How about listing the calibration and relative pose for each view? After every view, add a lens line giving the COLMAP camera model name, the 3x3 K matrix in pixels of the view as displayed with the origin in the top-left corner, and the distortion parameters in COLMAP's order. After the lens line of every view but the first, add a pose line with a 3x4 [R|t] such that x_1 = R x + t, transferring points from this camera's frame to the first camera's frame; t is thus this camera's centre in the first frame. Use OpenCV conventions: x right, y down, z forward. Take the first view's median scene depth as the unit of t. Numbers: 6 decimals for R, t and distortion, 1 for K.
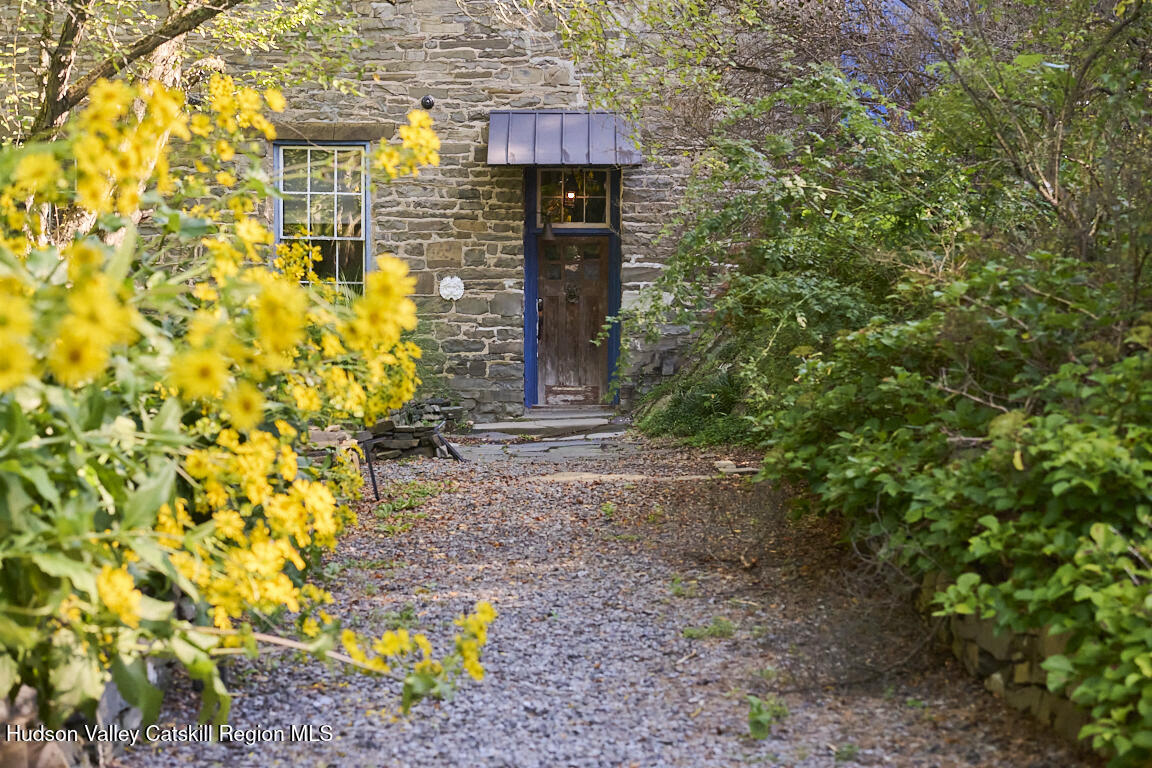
lens RADIAL K [[2226.0, 0, 575.0], [0, 2226.0, 385.6], [0, 0, 1]] dist [-0.158362, 0.000000]
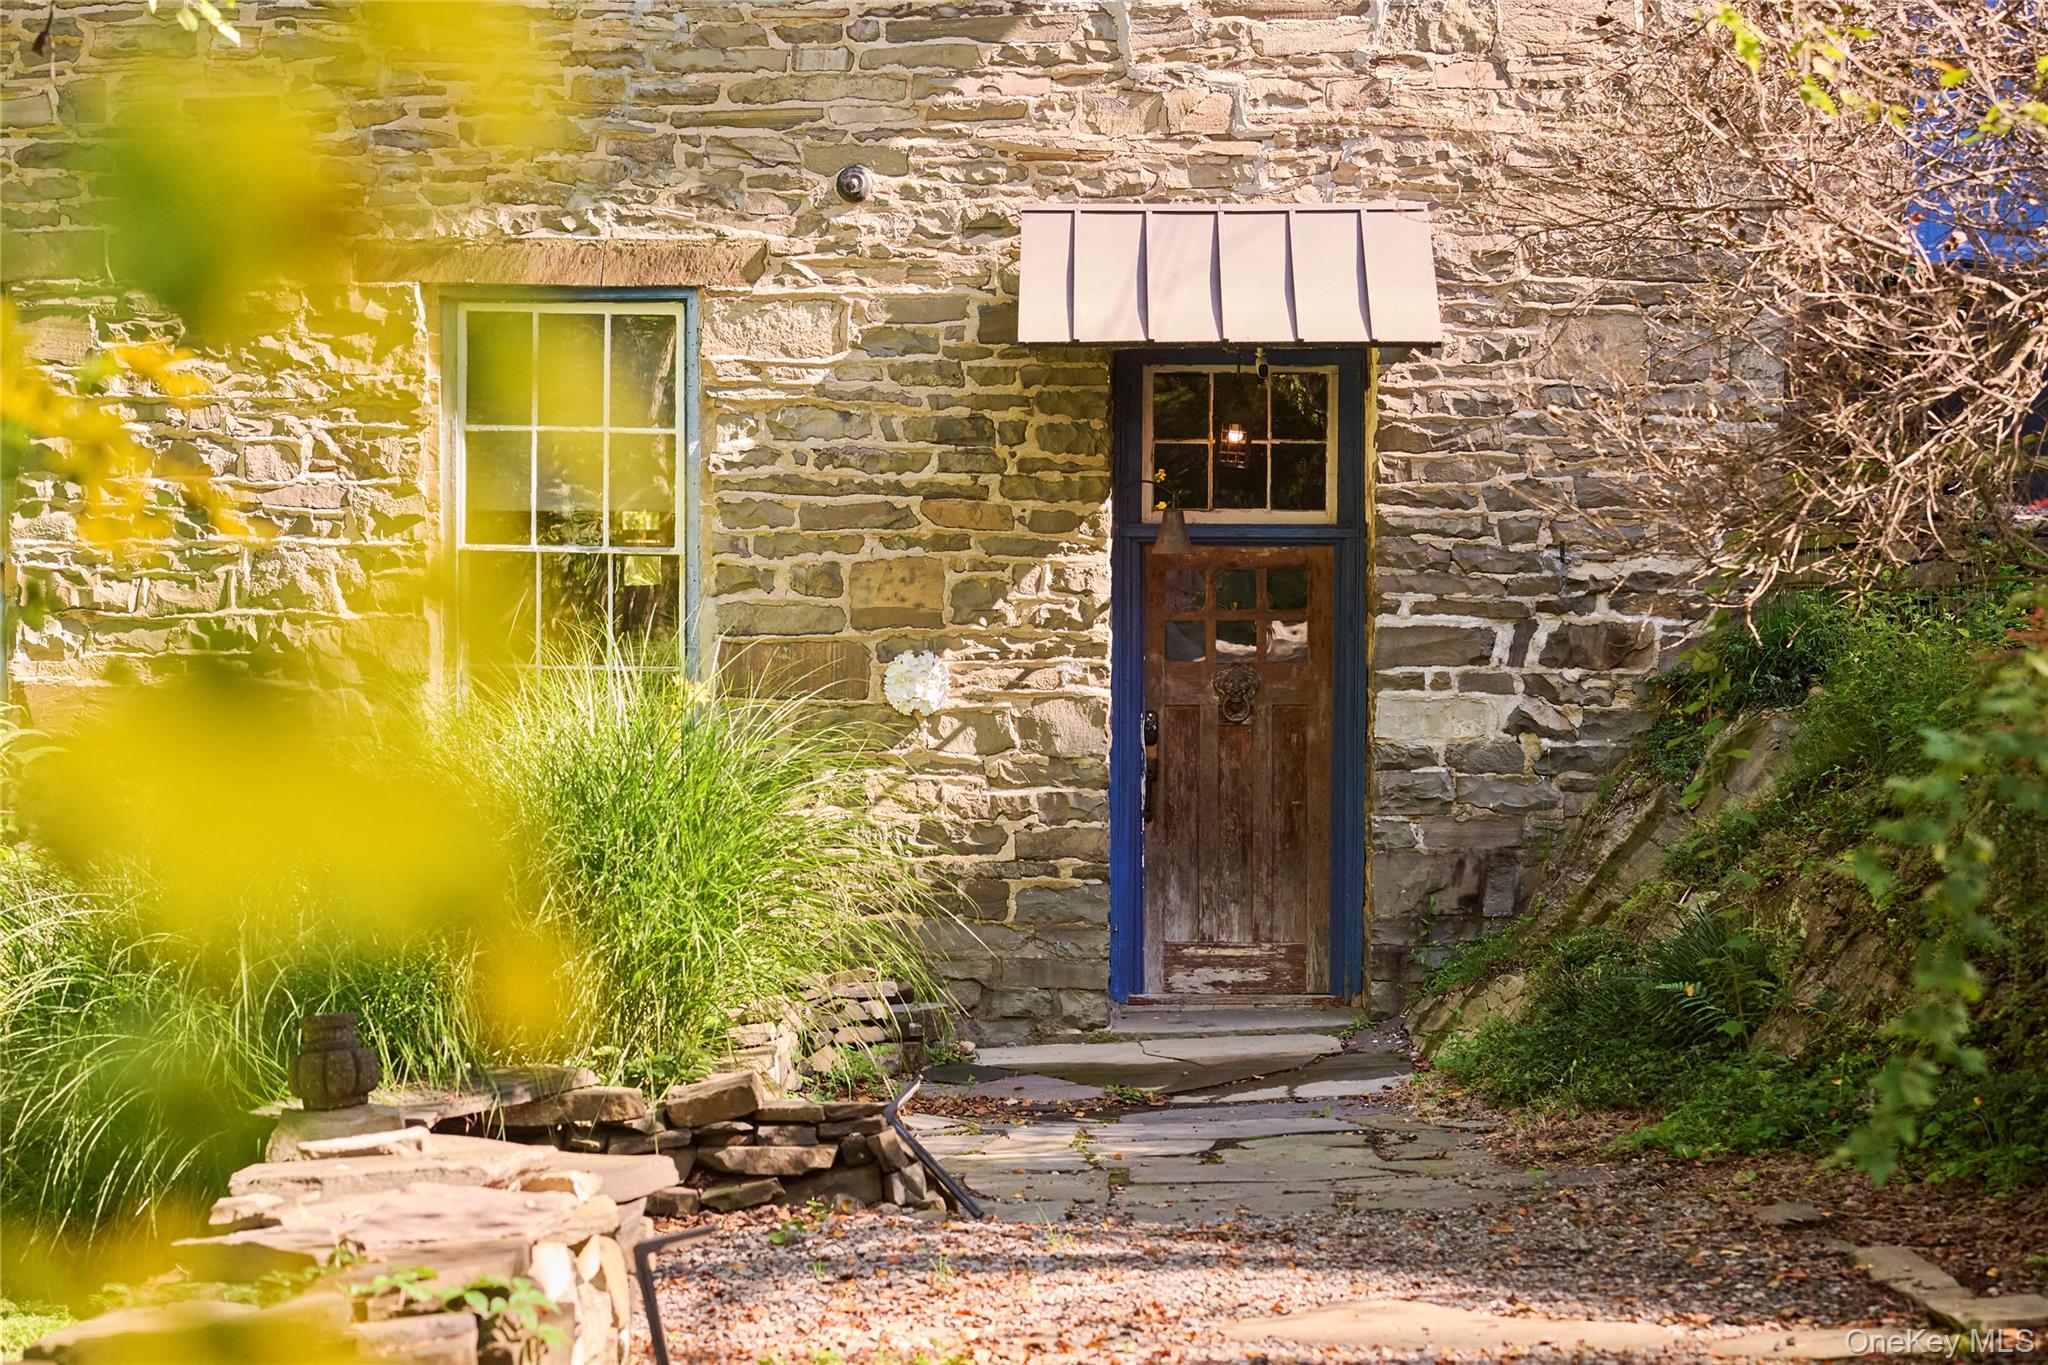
lens RADIAL K [[3957.4, 0, 1027.9], [0, 3957.4, 679.5], [0, 0, 1]] dist [-0.158362, 0.000000]
pose [[0.999877, 0.000259, -0.015710, -0.026545], [-0.001089, 0.998602, -0.052853, -0.009465], [0.015675, 0.052864, 0.998479, 0.340414]]
